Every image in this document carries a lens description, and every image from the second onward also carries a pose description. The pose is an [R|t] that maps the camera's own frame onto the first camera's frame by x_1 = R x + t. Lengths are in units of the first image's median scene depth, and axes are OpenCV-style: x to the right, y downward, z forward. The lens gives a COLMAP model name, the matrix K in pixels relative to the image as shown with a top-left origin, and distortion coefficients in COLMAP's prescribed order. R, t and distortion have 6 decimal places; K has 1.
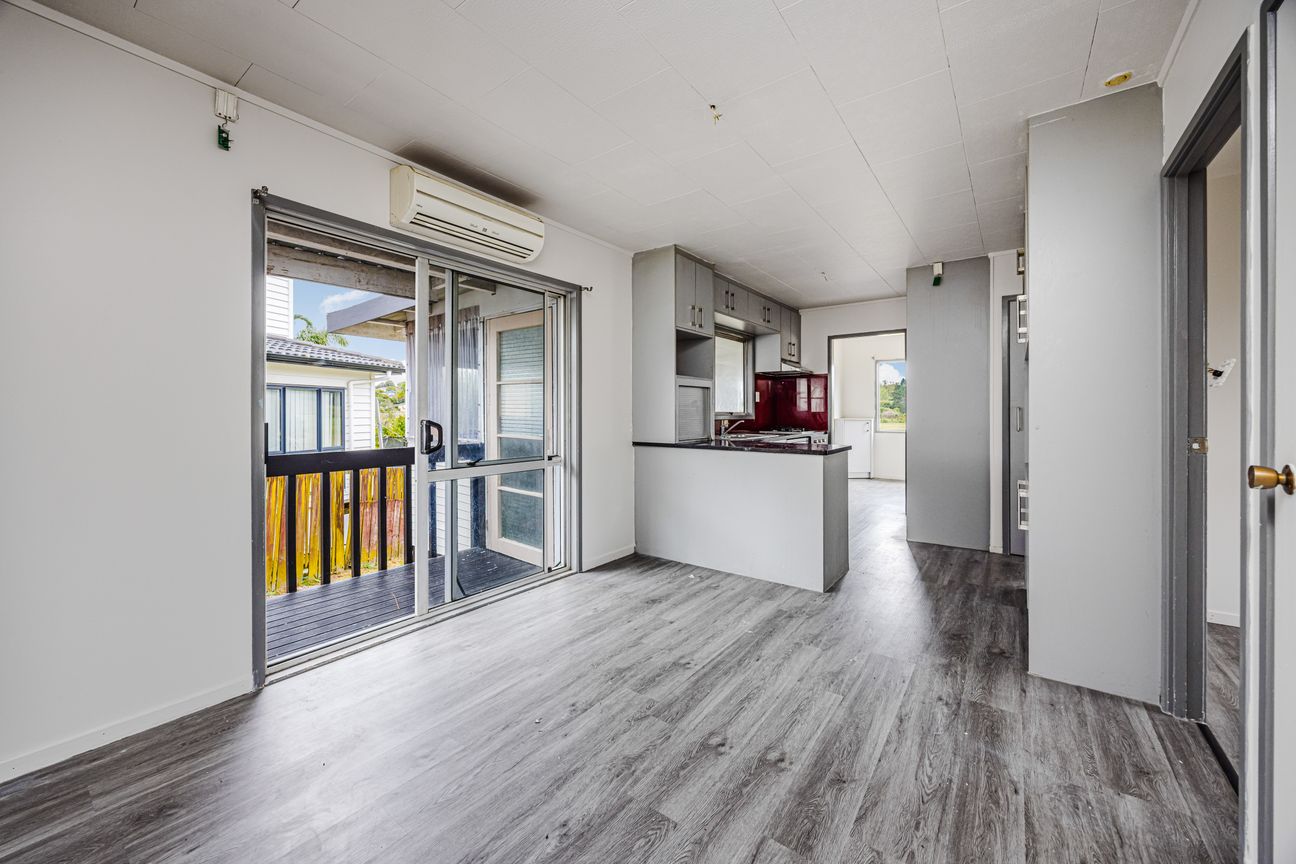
lens RADIAL K [[511.1, 0, 630.4], [0, 511.1, 392.3], [0, 0, 1]] dist [-0.001851, -0.000176]
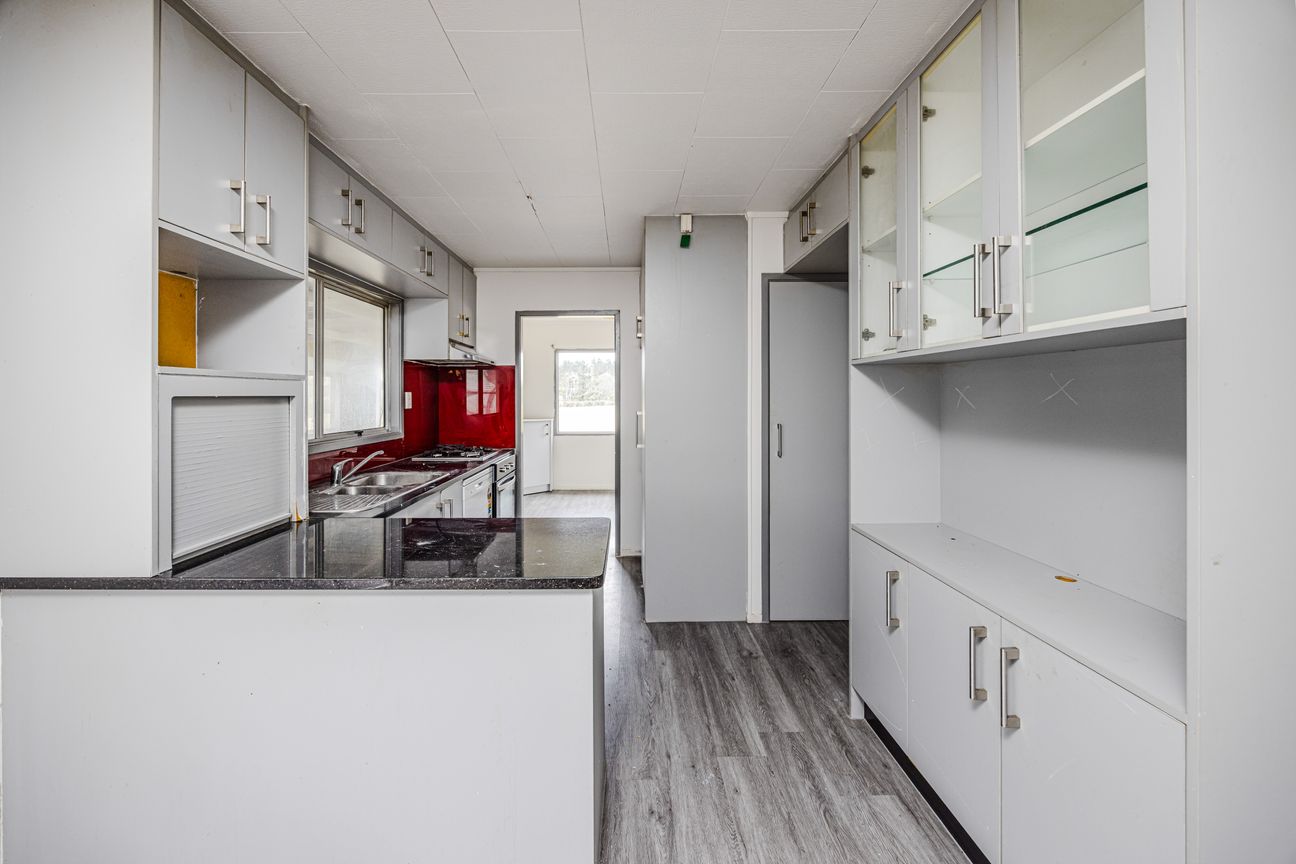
lens RADIAL K [[511.1, 0, 630.4], [0, 511.1, 392.3], [0, 0, 1]] dist [-0.001851, -0.000176]
pose [[0.787444, -0.002381, 0.616382, 0.085848], [-0.016816, 0.999537, 0.025345, -0.021315], [-0.616157, -0.030323, 0.787040, 0.375159]]
